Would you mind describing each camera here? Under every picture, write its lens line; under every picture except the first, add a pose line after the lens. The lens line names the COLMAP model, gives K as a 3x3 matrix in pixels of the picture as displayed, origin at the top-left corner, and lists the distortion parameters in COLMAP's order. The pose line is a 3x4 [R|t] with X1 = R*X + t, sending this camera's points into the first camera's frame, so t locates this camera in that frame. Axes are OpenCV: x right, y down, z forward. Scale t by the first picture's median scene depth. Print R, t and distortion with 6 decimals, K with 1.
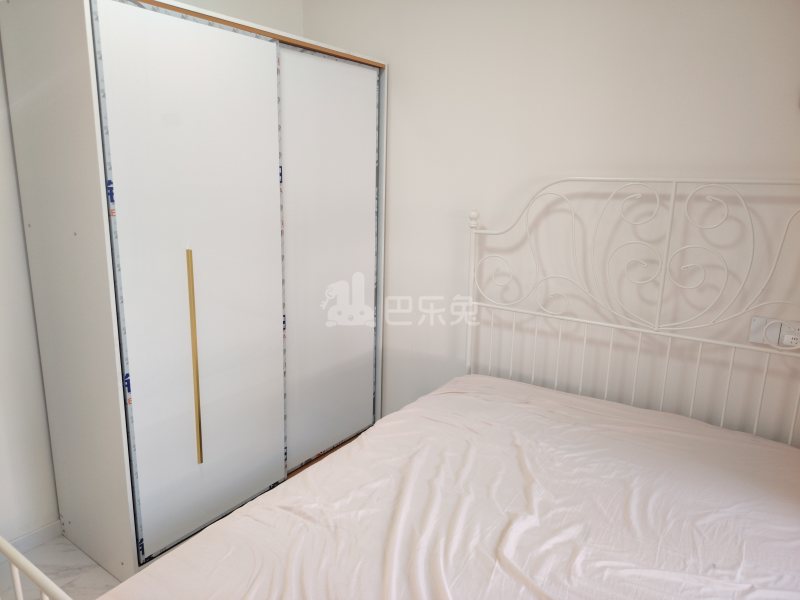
lens RADIAL K [[551.2, 0, 400.0], [0, 551.2, 300.0], [0, 0, 1]] dist [0.002085, 0.000378]
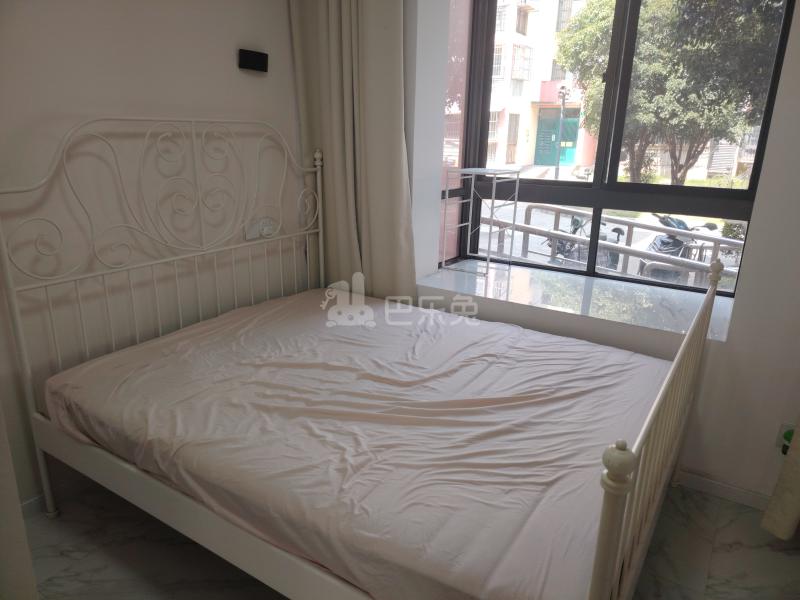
lens RADIAL K [[551.2, 0, 400.0], [0, 551.2, 300.0], [0, 0, 1]] dist [0.002085, 0.000378]
pose [[-0.041959, -0.307217, 0.950714, -0.662203], [0.204112, 0.928848, 0.309159, -0.117486], [-0.978048, 0.207024, 0.023733, 0.543633]]
